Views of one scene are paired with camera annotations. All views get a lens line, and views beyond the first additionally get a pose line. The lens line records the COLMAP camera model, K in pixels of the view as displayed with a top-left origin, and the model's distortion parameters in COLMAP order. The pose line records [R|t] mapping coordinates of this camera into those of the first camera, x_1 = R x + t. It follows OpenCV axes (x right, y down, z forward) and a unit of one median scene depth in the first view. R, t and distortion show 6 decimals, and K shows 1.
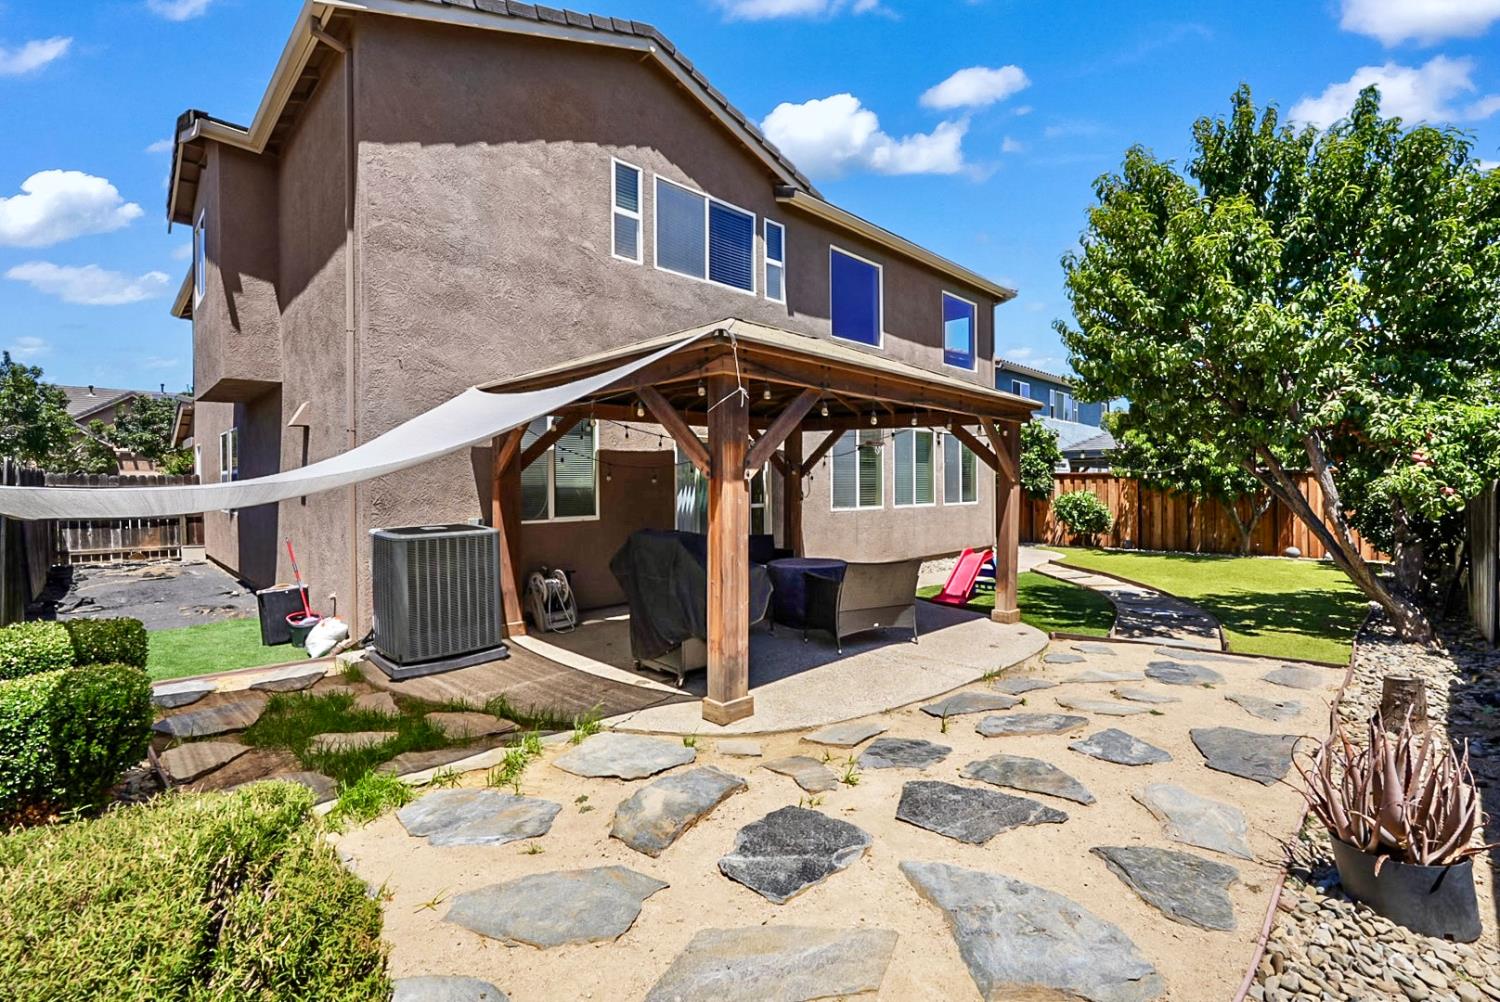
lens RADIAL K [[658.2, 0, 750.0], [0, 658.2, 501.0], [0, 0, 1]] dist [-0.000845, 0.000137]
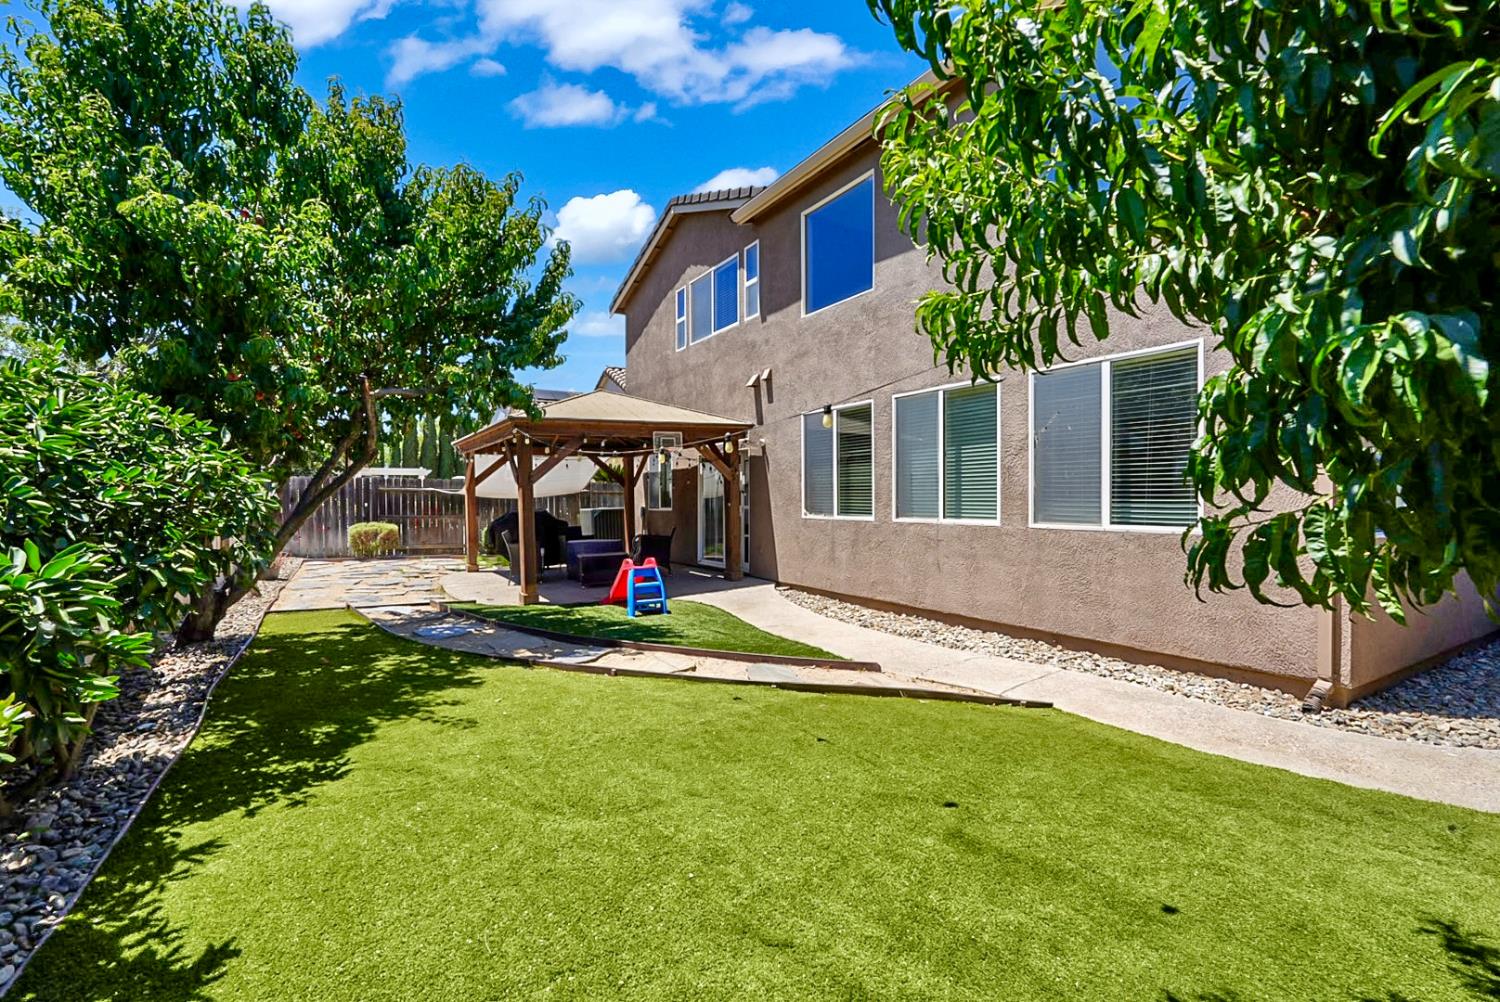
lens RADIAL K [[658.2, 0, 750.0], [0, 658.2, 501.0], [0, 0, 1]] dist [-0.000845, 0.000137]
pose [[-0.220452, 0.009850, -0.975348, 0.976719], [-0.016731, 0.999764, 0.013878, -0.017701], [0.975254, 0.019378, -0.220235, 1.111570]]
